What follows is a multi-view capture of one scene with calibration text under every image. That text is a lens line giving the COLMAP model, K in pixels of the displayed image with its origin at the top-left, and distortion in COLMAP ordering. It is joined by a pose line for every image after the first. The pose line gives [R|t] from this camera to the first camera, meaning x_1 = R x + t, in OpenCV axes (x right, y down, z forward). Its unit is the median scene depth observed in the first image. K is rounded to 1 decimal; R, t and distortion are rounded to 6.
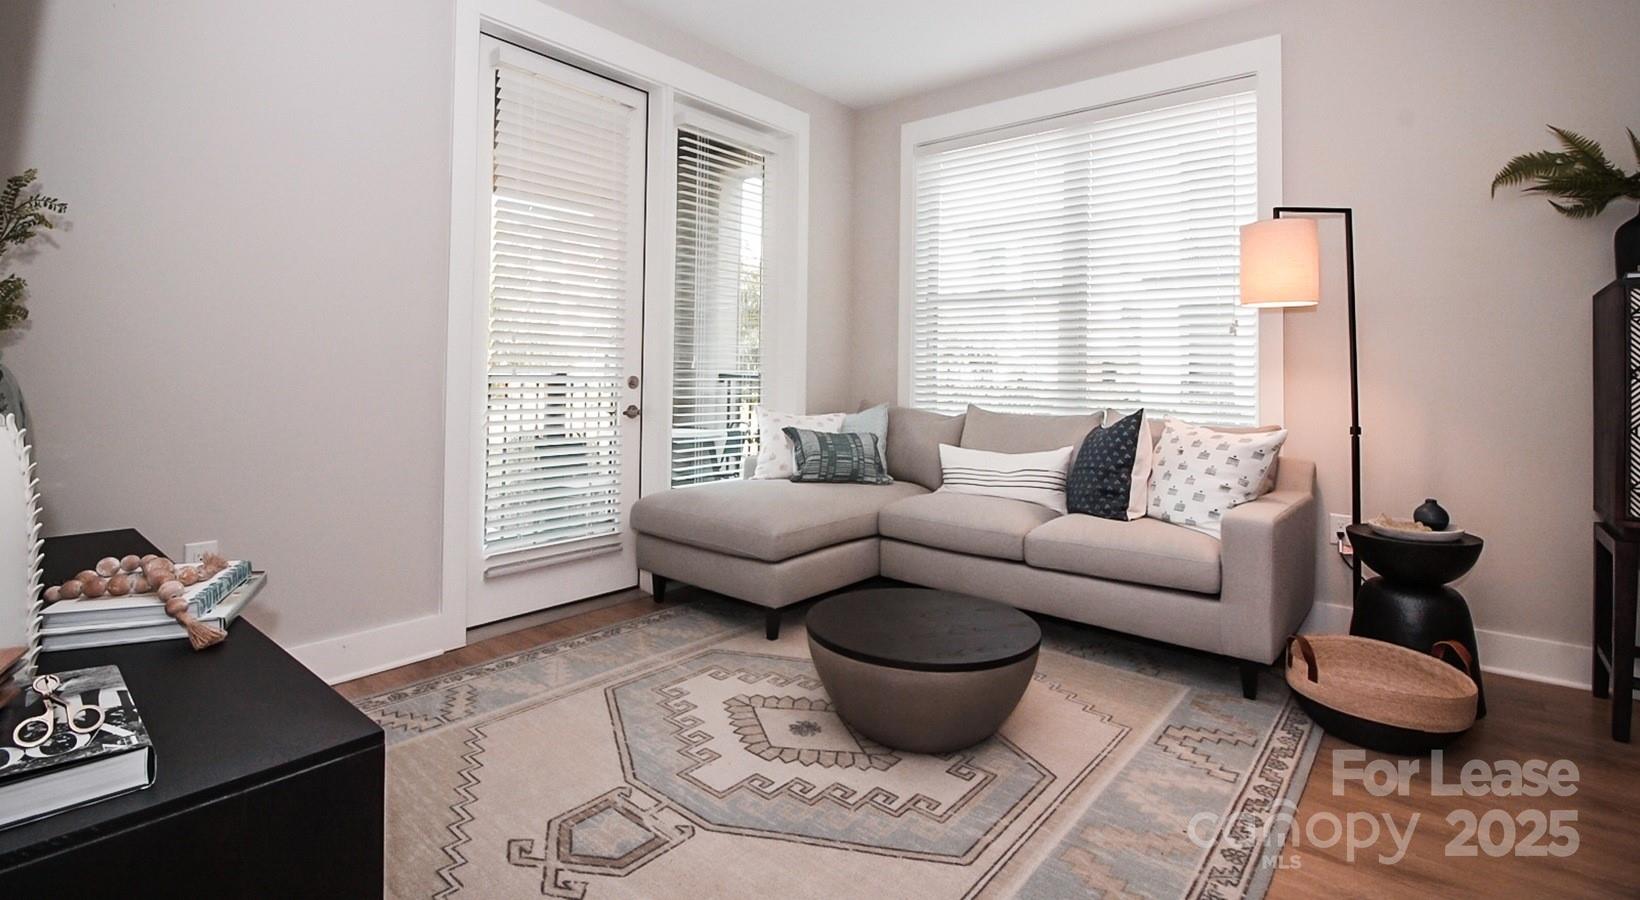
lens RADIAL K [[775.2, 0, 815.2], [0, 775.2, 376.4], [0, 0, 1]] dist [-0.001199, -0.000321]
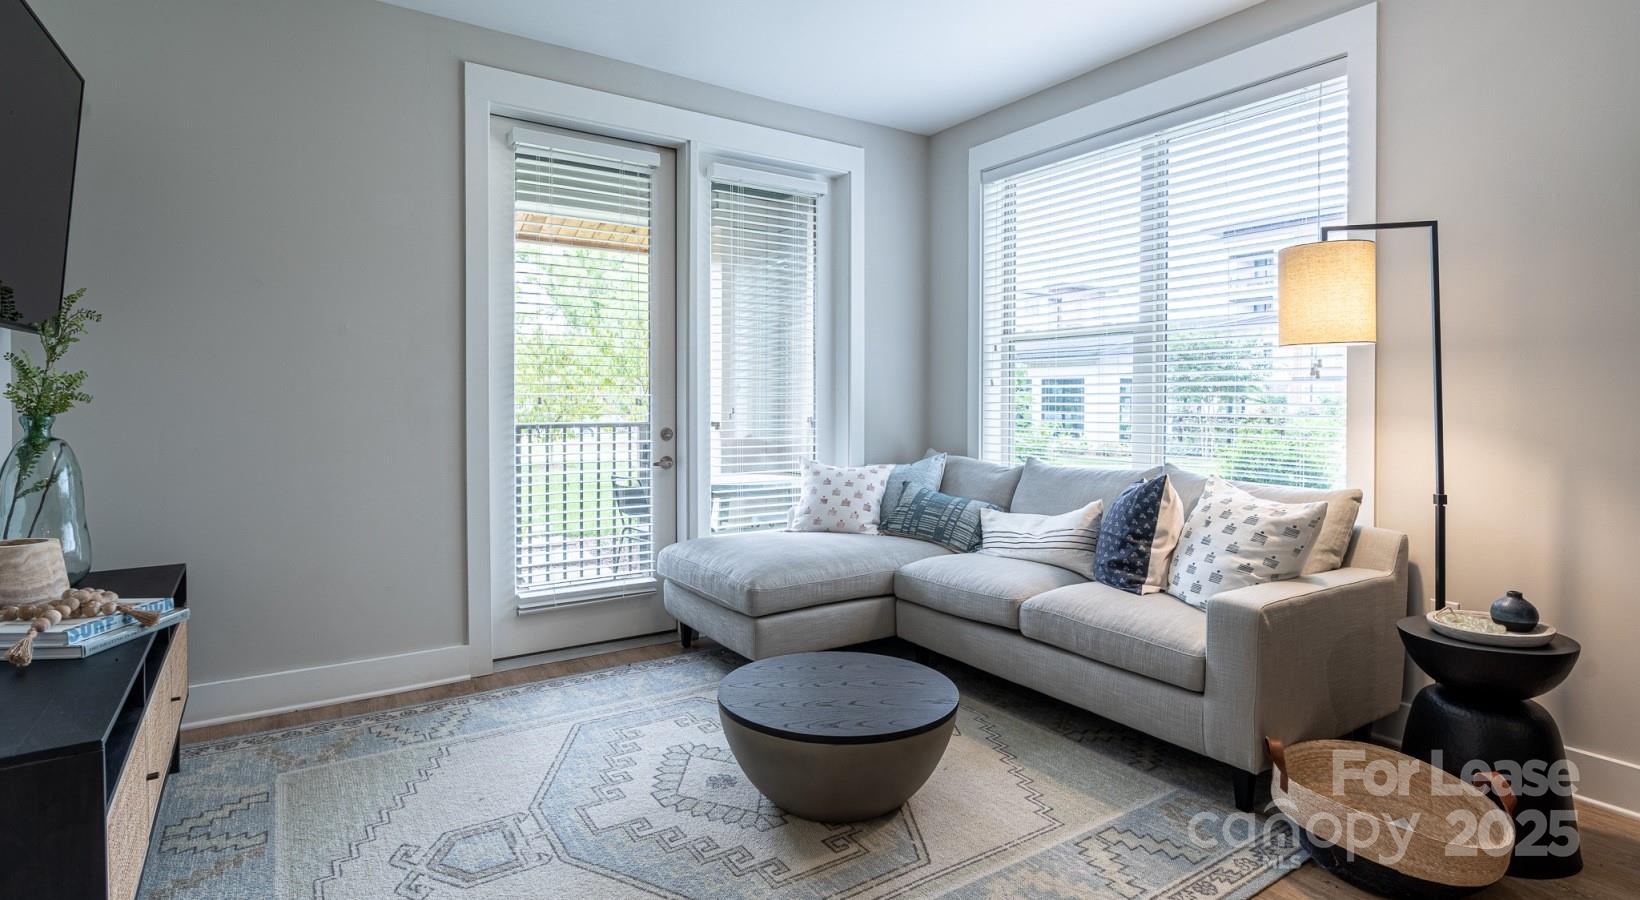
lens RADIAL K [[821.6, 0, 819.1], [0, 821.6, 439.5], [0, 0, 1]] dist [0.003865, 0.000571]
pose [[0.959910, 0.002570, -0.280297, 0.356895], [0.007767, 0.999330, 0.035760, -0.030654], [0.280201, -0.036504, 0.959247, 0.008242]]
